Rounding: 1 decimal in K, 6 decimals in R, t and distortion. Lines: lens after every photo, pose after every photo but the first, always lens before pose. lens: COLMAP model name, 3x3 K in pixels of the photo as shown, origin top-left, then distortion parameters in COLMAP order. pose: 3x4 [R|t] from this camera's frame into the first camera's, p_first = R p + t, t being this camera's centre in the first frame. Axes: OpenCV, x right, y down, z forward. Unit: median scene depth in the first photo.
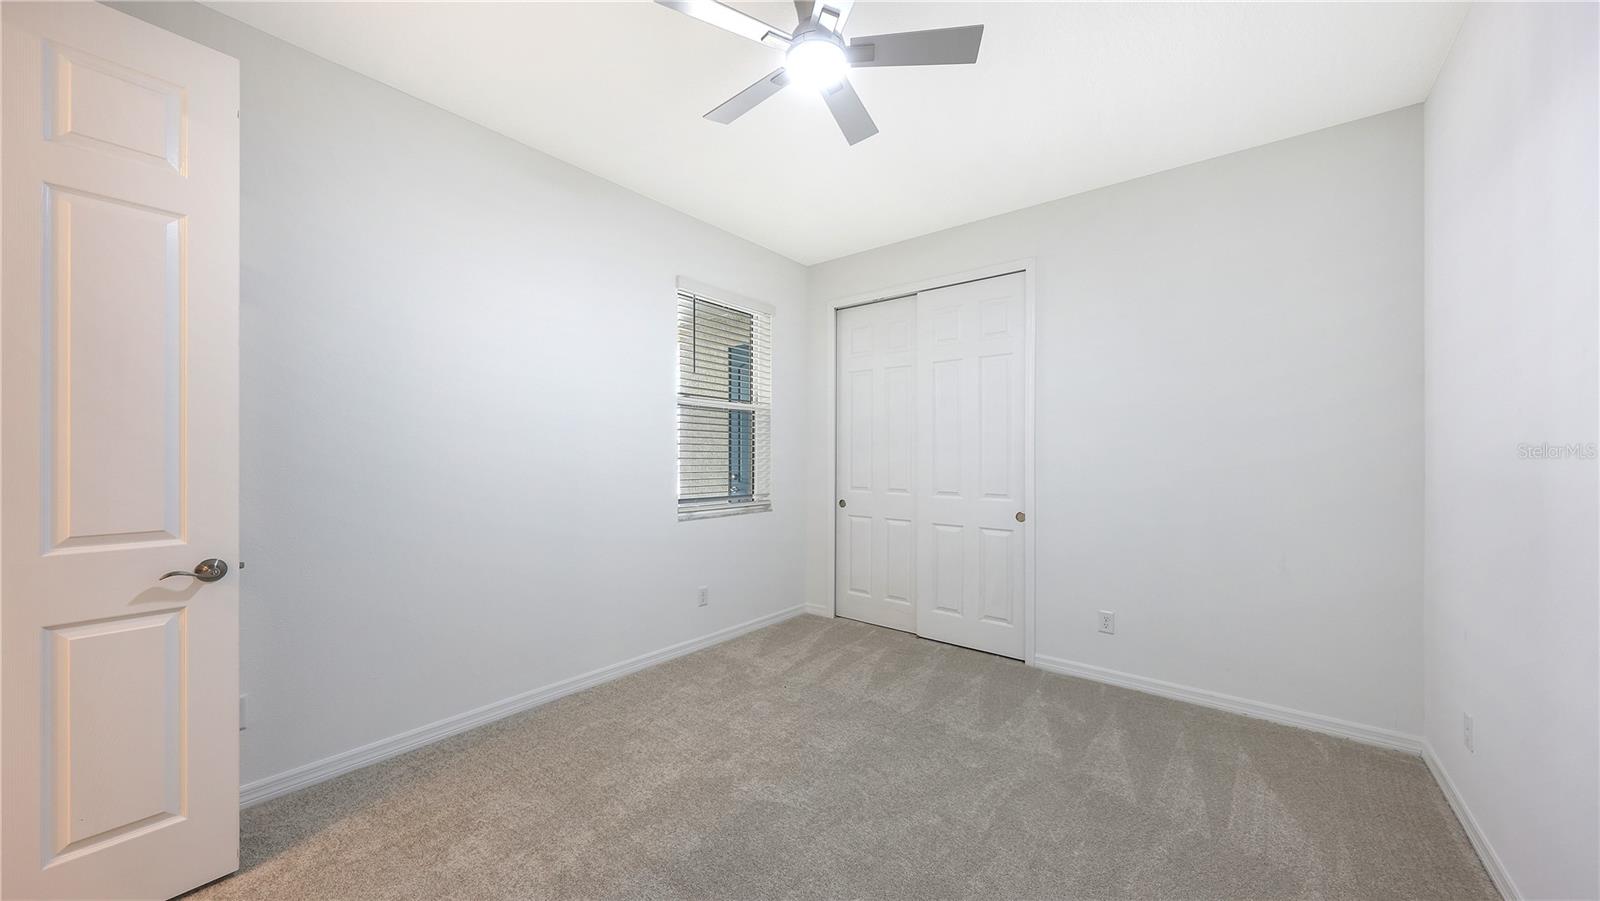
lens RADIAL K [[554.5, 0, 792.6], [0, 554.5, 453.8], [0, 0, 1]] dist [0.001291, -0.000262]
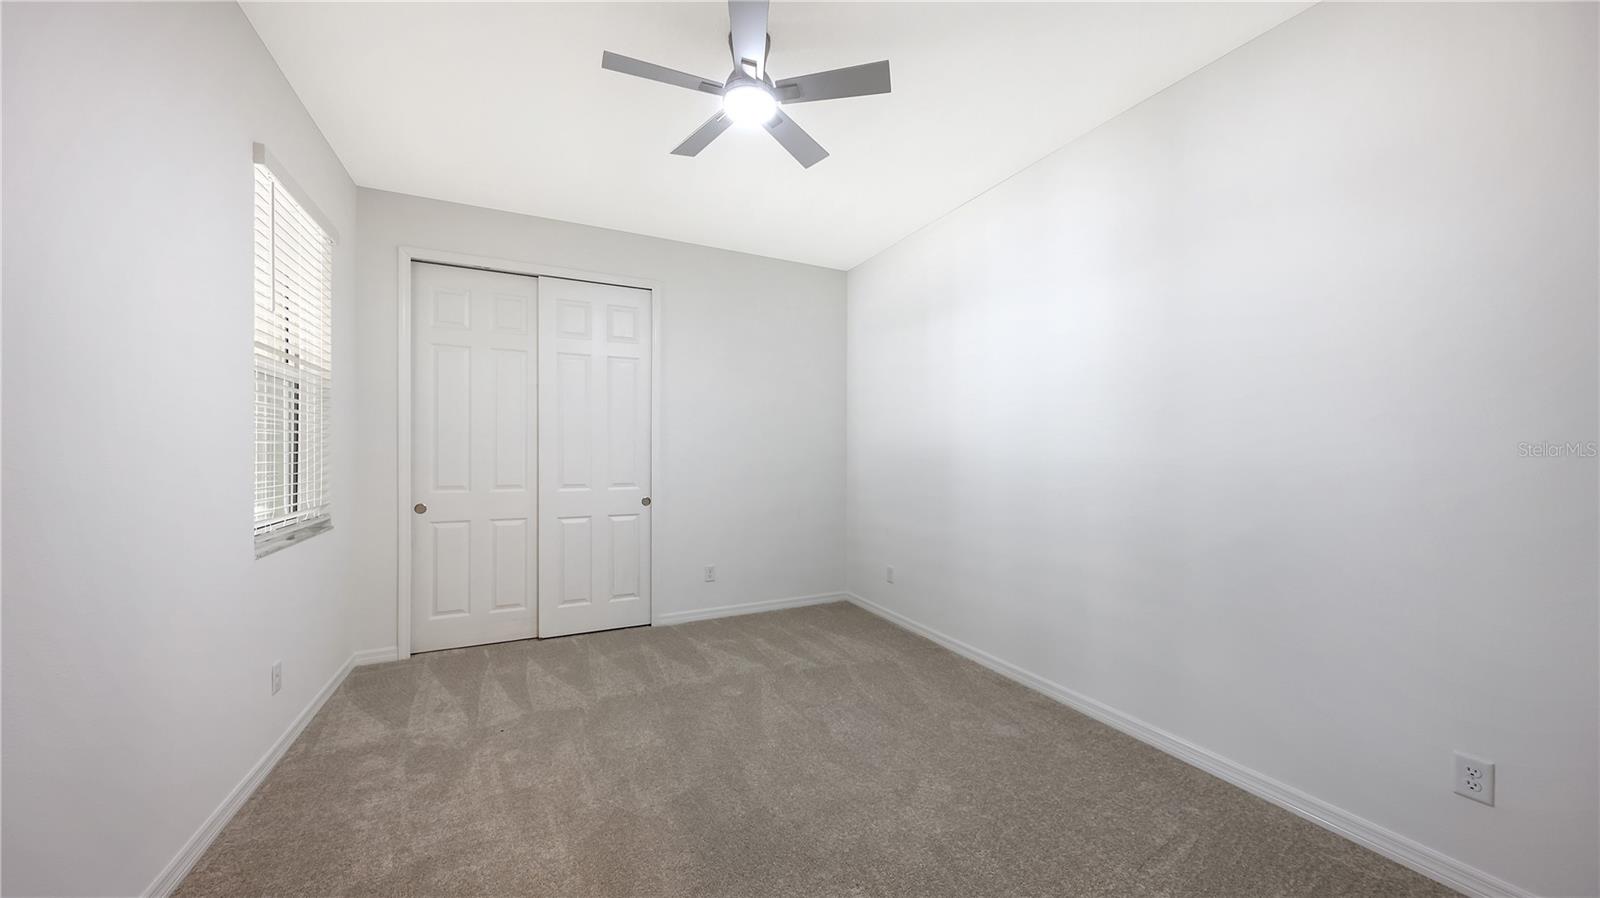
lens RADIAL K [[554.5, 0, 798.4], [0, 554.5, 455.6], [0, 0, 1]] dist [0.001291, -0.000262]
pose [[0.423219, -0.015672, 0.905892, -0.510404], [-0.002530, 0.999826, 0.018479, -0.002152], [-0.906024, -0.010113, 0.423105, 0.235737]]
